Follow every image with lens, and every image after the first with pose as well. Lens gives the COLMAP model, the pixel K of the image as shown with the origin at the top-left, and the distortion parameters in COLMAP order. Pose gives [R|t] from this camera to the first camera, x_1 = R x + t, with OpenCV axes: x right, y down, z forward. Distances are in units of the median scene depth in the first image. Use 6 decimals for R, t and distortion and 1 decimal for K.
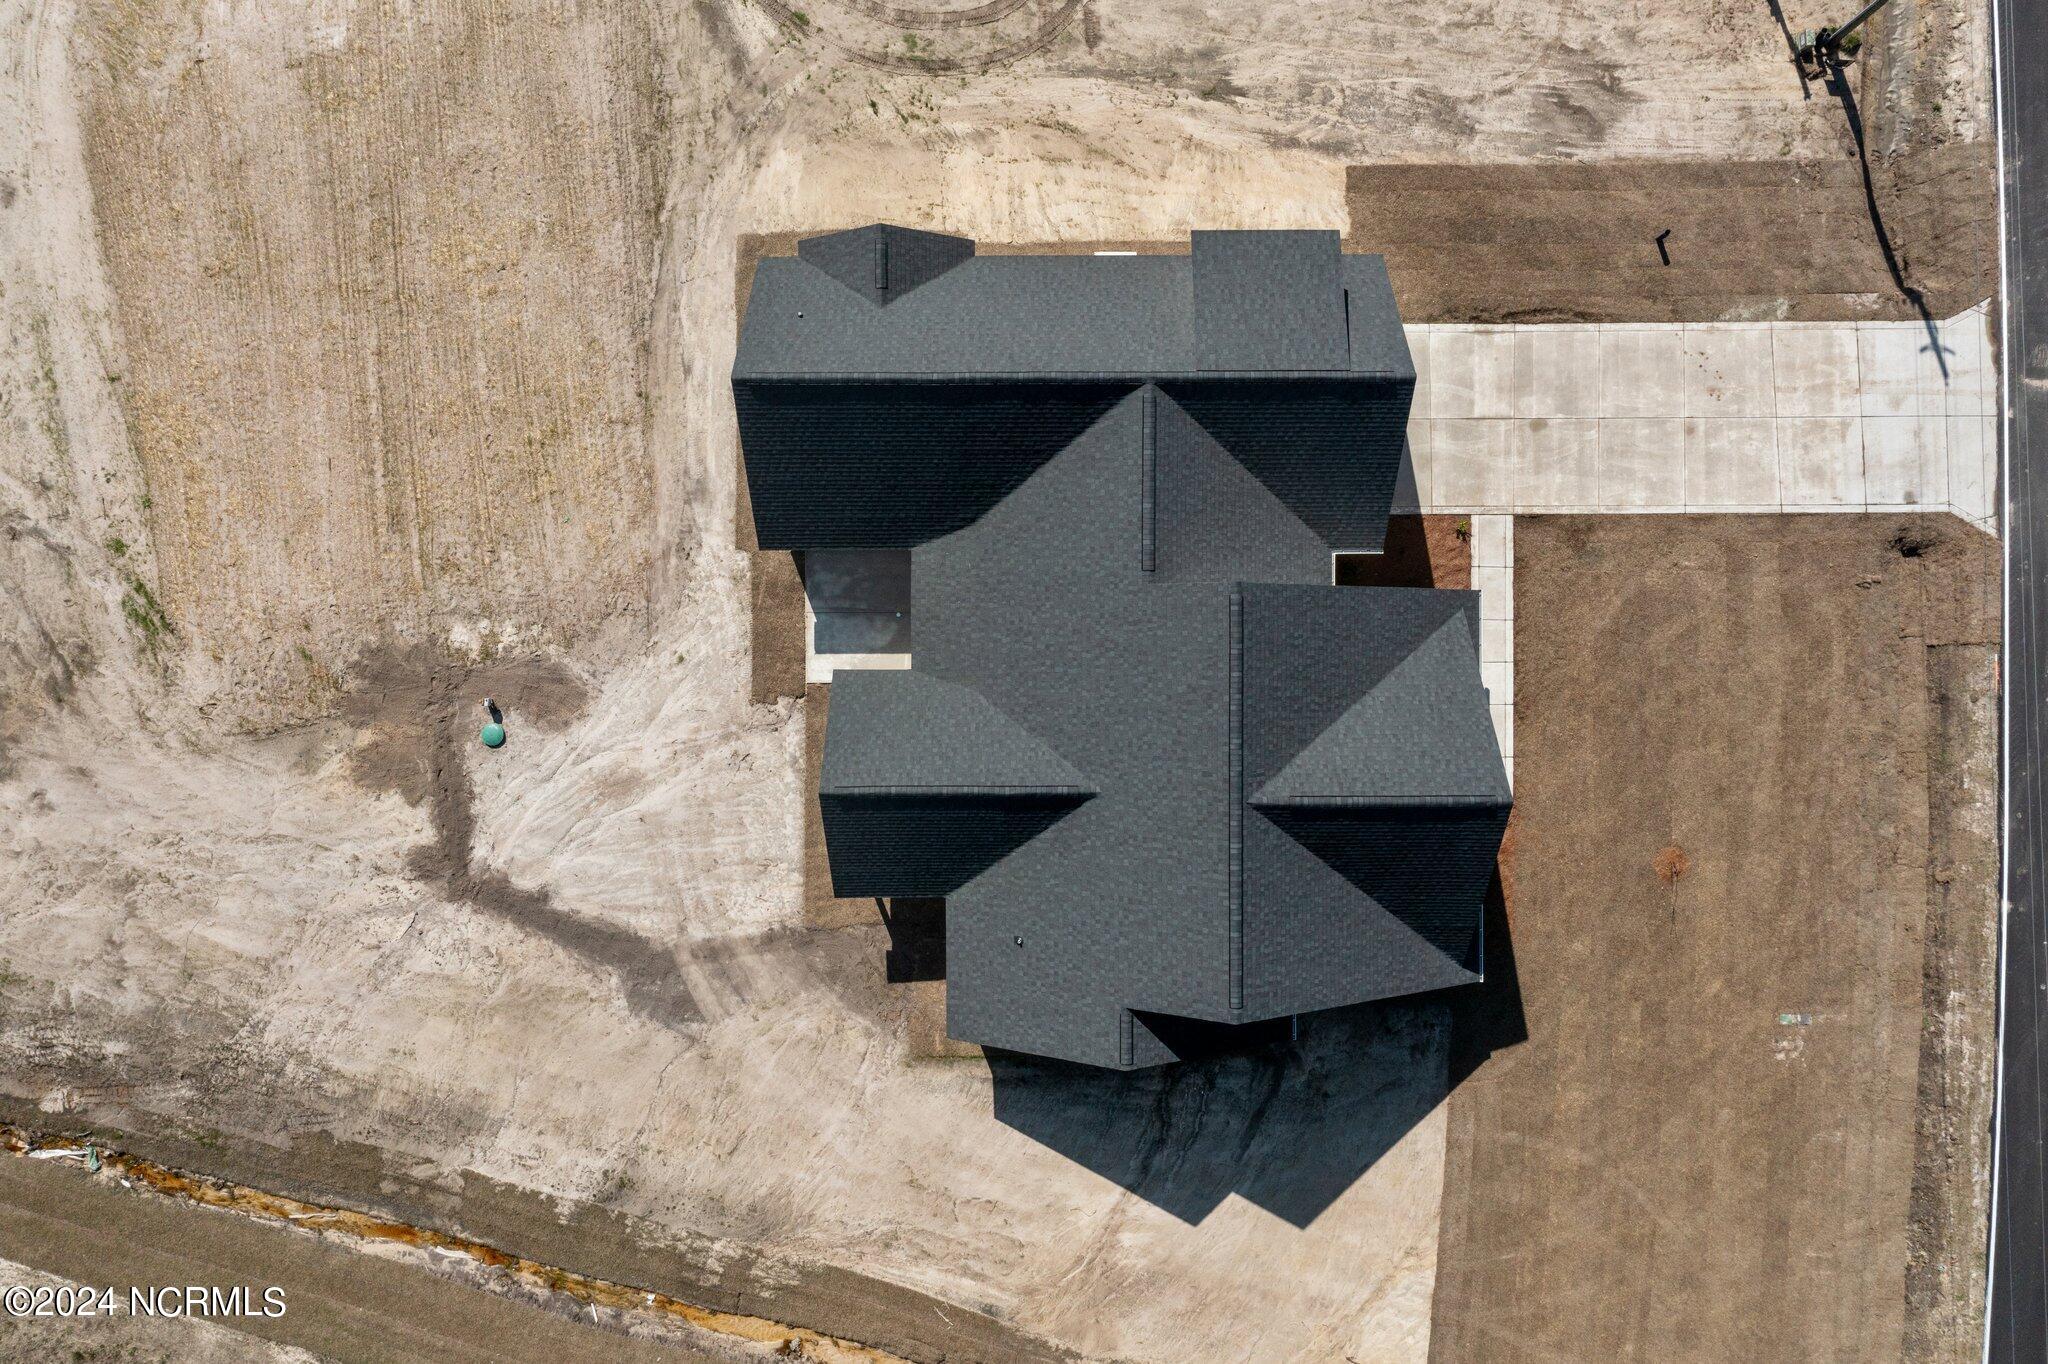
lens RADIAL K [[1620.7, 0, 1029.9], [0, 1620.7, 677.7], [0, 0, 1]] dist [-0.001649, 0.007966]
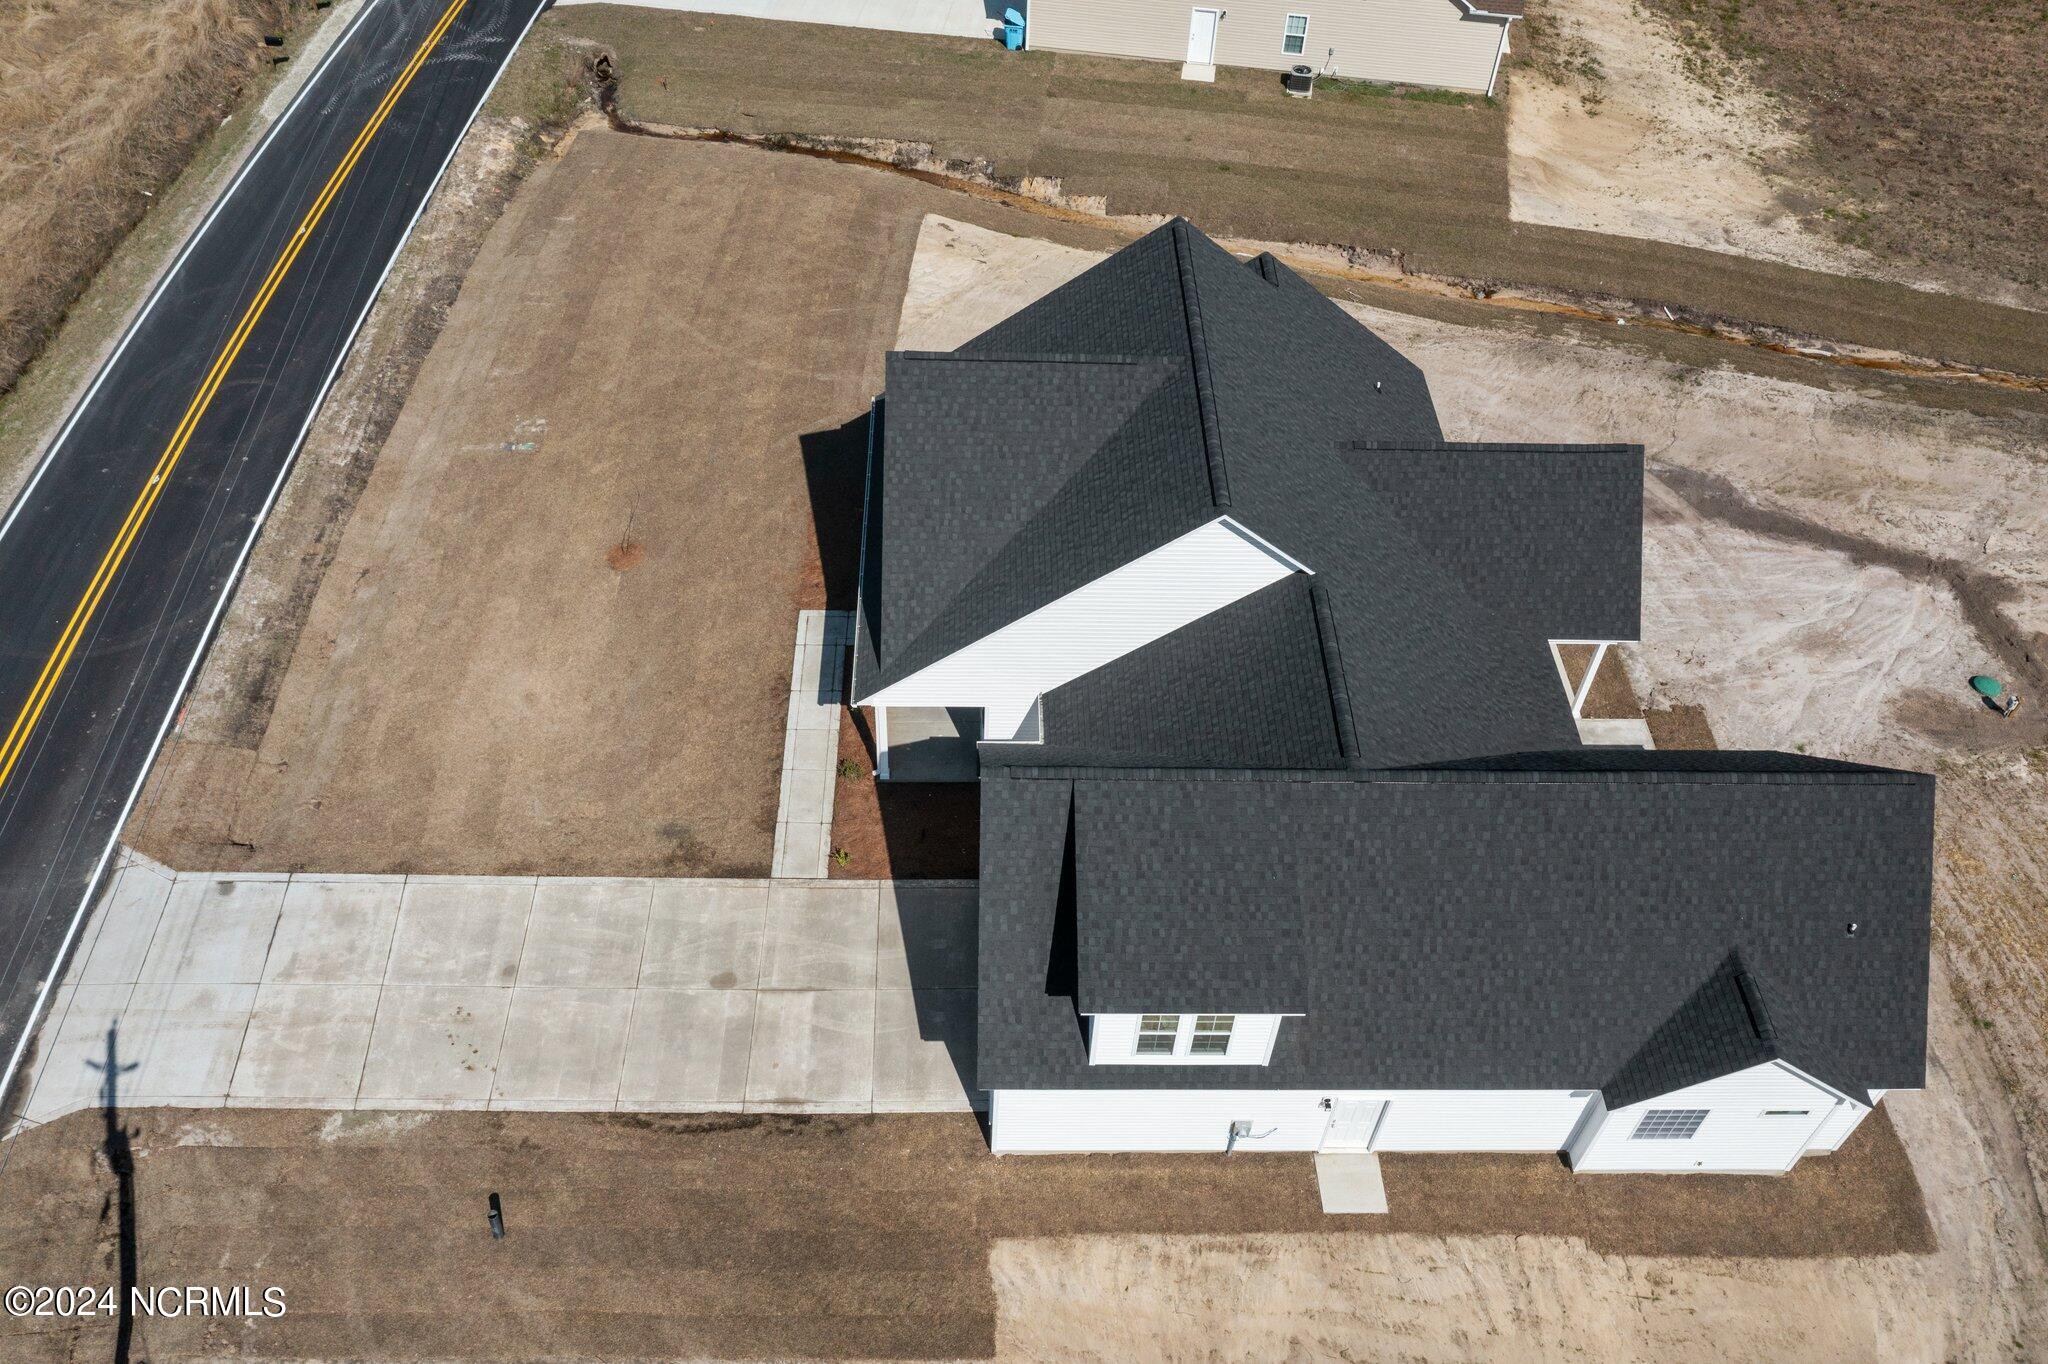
lens RADIAL K [[1613.9, 0, 1017.2], [0, 1613.9, 685.9], [0, 0, 1]] dist [0.006223, -0.007695]
pose [[-0.999557, -0.006456, -0.029037, 0.204988], [-0.014791, -0.739049, 0.673490, -0.532807], [-0.025808, 0.673621, 0.738626, 0.385872]]
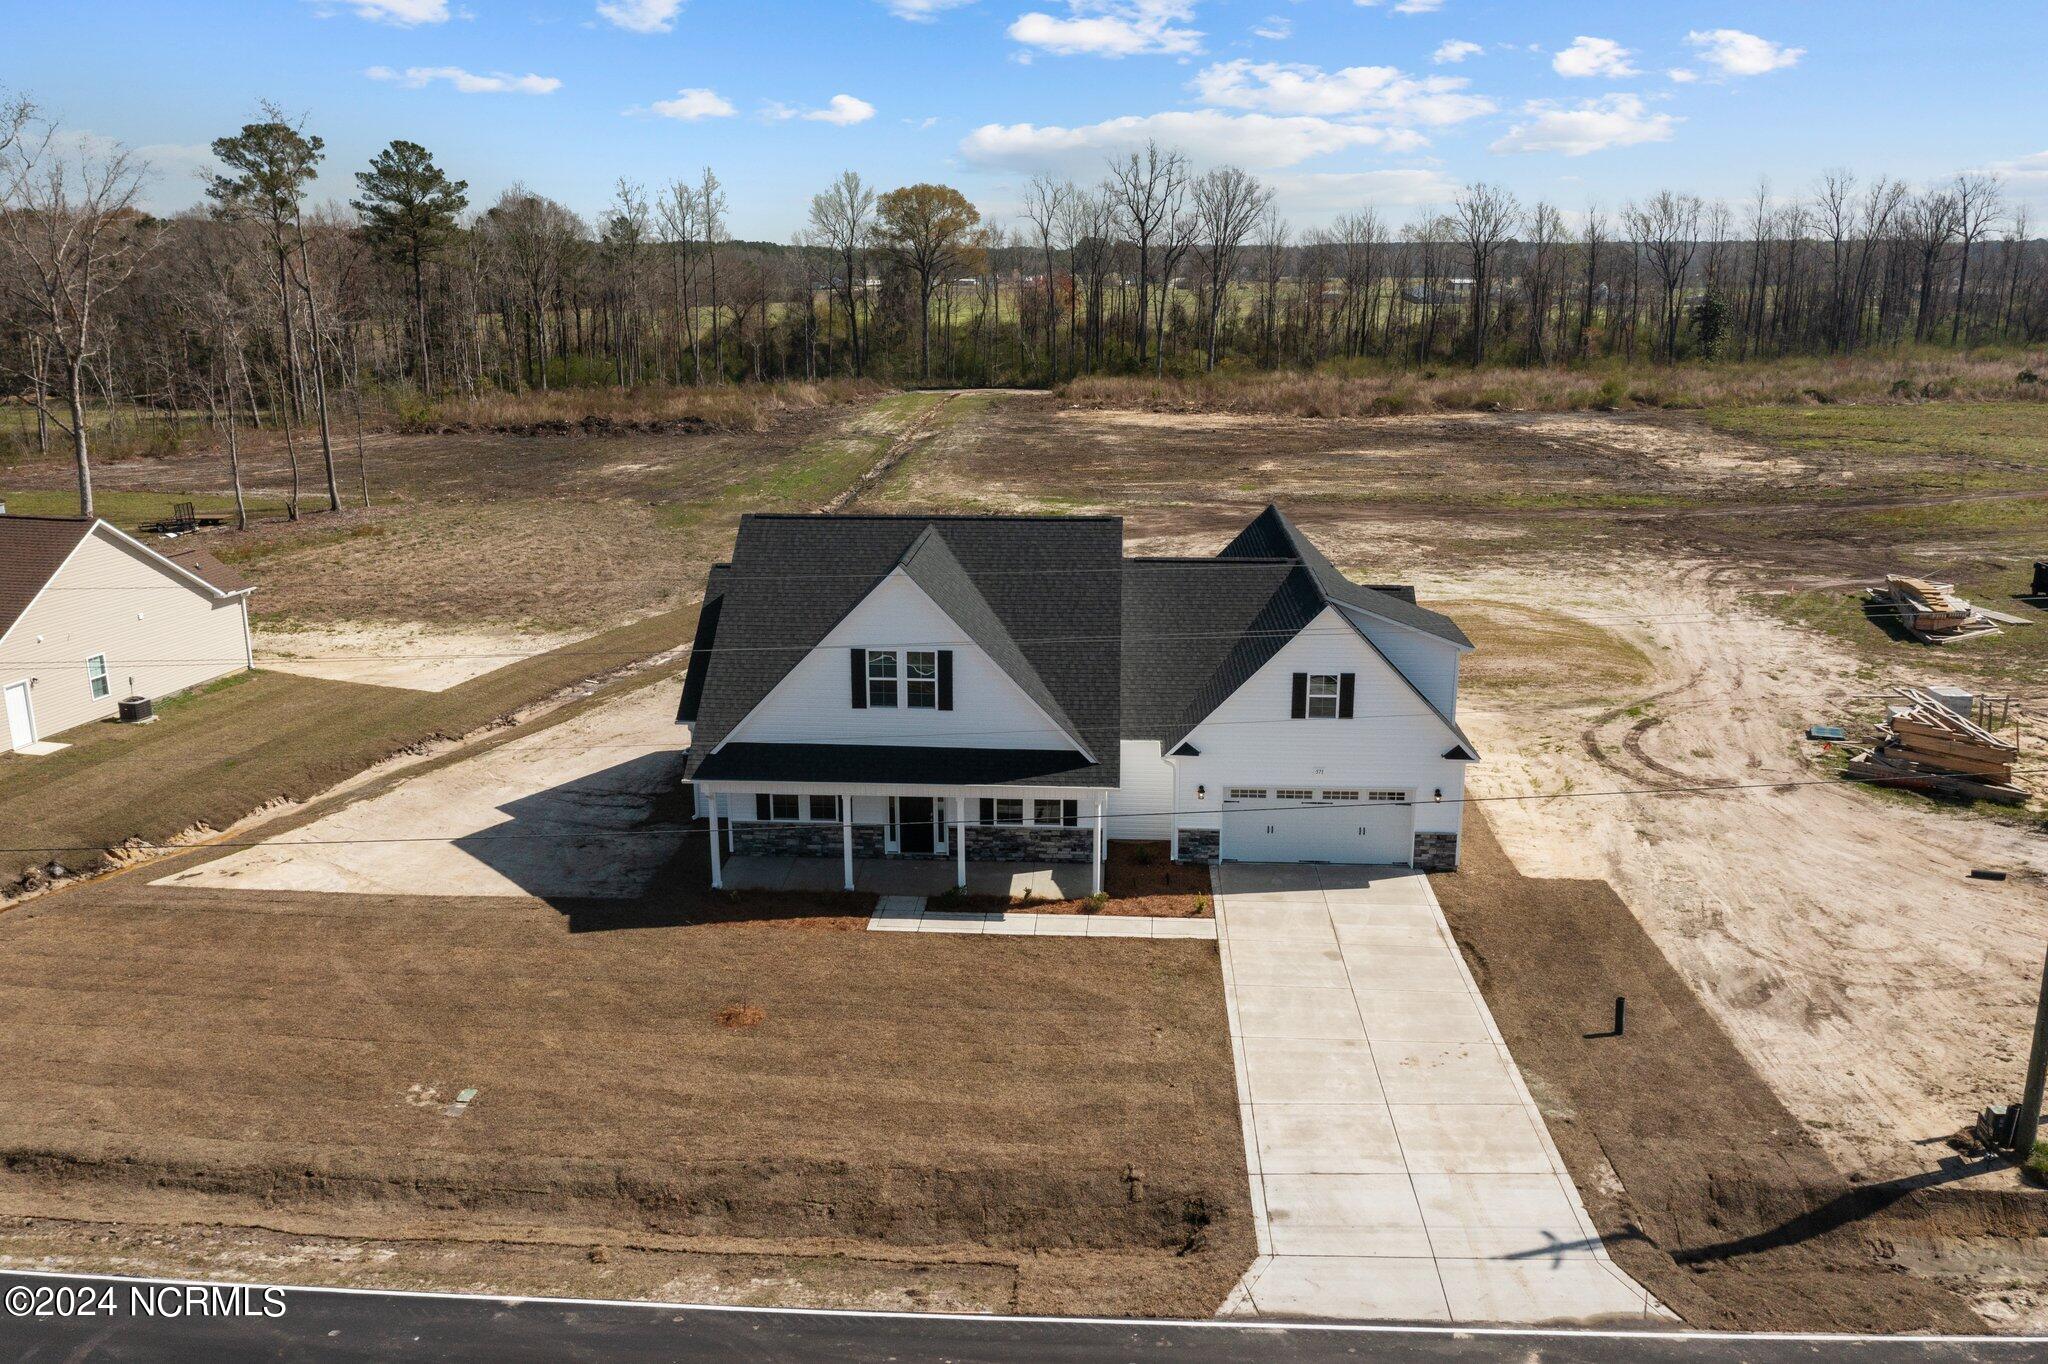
lens RADIAL K [[1628.8, 0, 1021.4], [0, 1628.8, 688.3], [0, 0, 1]] dist [-0.004946, 0.007688]
pose [[-0.067449, 0.264370, -0.962060, 1.038015], [-0.997709, -0.022884, 0.063660, -0.052061], [-0.005186, 0.964150, 0.265308, 0.661118]]
